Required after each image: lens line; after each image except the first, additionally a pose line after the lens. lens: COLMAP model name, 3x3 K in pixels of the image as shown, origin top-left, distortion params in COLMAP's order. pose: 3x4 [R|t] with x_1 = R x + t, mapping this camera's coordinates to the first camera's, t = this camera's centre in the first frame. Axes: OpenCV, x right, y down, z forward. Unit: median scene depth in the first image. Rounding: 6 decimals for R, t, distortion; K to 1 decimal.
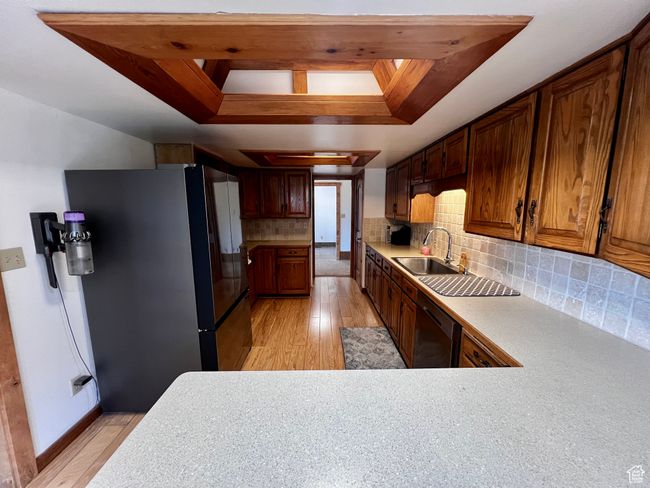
lens RADIAL K [[260.6, 0, 325.0], [0, 260.6, 244.0], [0, 0, 1]] dist [-0.001260, -0.000184]
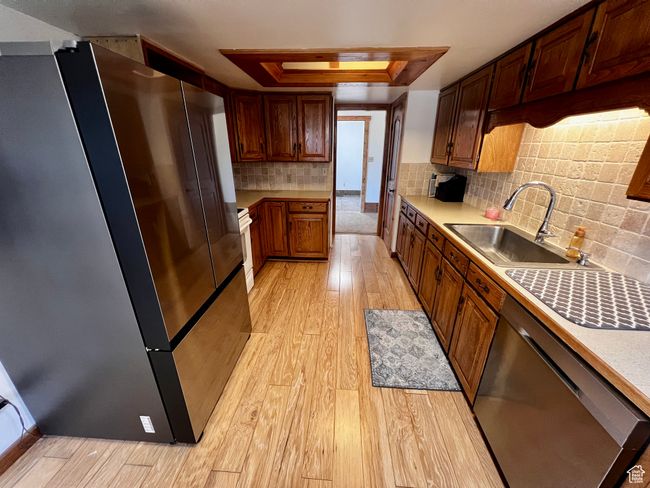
lens RADIAL K [[260.6, 0, 325.0], [0, 260.6, 244.0], [0, 0, 1]] dist [-0.001260, -0.000184]
pose [[0.996391, 0.034606, -0.077509, -0.005105], [-0.017730, 0.977828, 0.208660, -0.024484], [0.083011, -0.206532, 0.974912, 0.202434]]
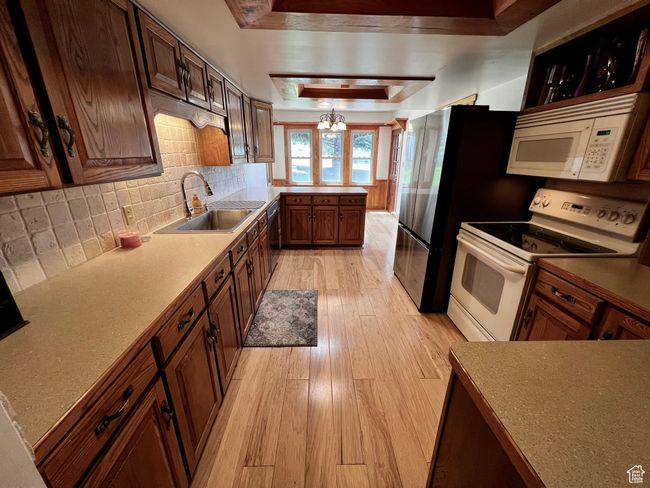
lens RADIAL K [[260.6, 0, 325.0], [0, 260.6, 244.0], [0, 0, 1]] dist [-0.001260, -0.000184]
pose [[-0.999904, -0.002768, -0.013590, 0.035619], [-0.008745, 0.886375, 0.462885, -0.141969], [0.010764, 0.462959, -0.886314, 1.098599]]
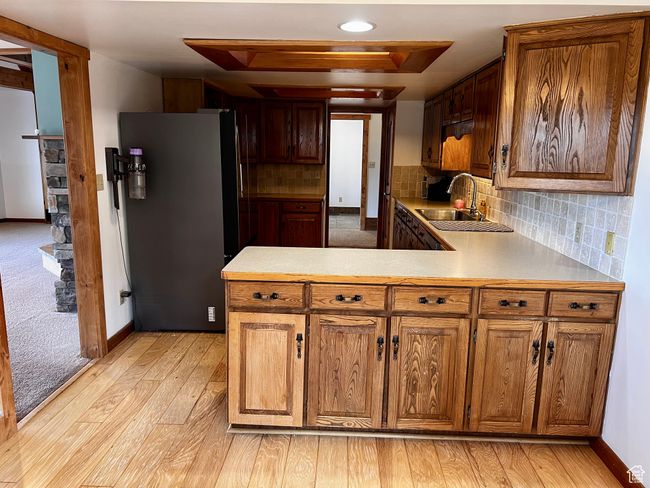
lens RADIAL K [[488.2, 0, 325.0], [0, 488.2, 244.0], [0, 0, 1]] dist [0.075084, -0.000504]
pose [[0.998467, 0.028708, -0.047315, 0.022919], [-0.026609, 0.998659, 0.044411, 0.074120], [0.048526, -0.043084, 0.997892, -0.479194]]
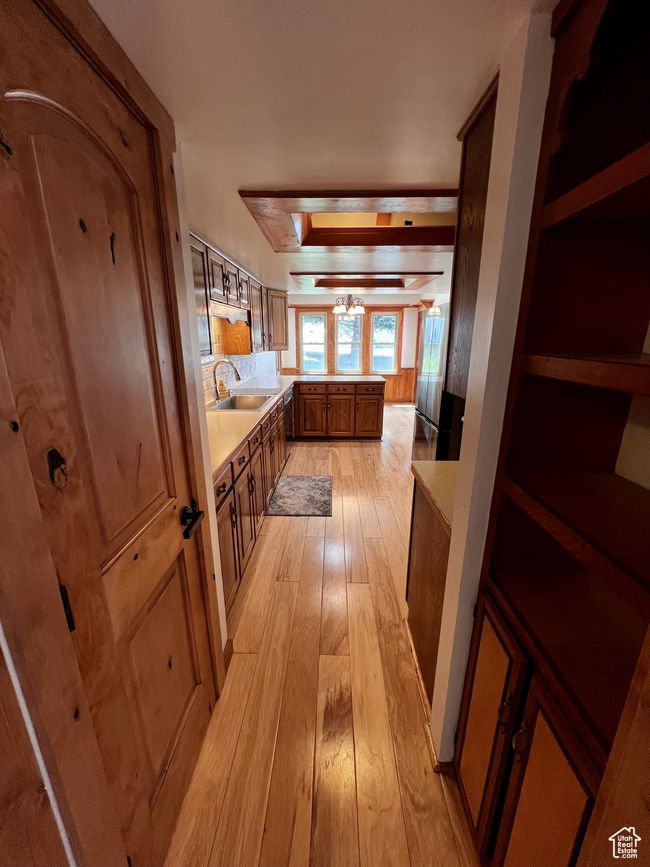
lens RADIAL K [[347.5, 0, 325.0], [0, 347.5, 433.5], [0, 0, 1]] dist [-0.001260, -0.000184]
pose [[-0.999331, -0.008115, 0.035670, 0.032876], [0.007223, 0.912119, 0.409862, -0.193060], [-0.035861, 0.409845, -0.911450, 1.330744]]
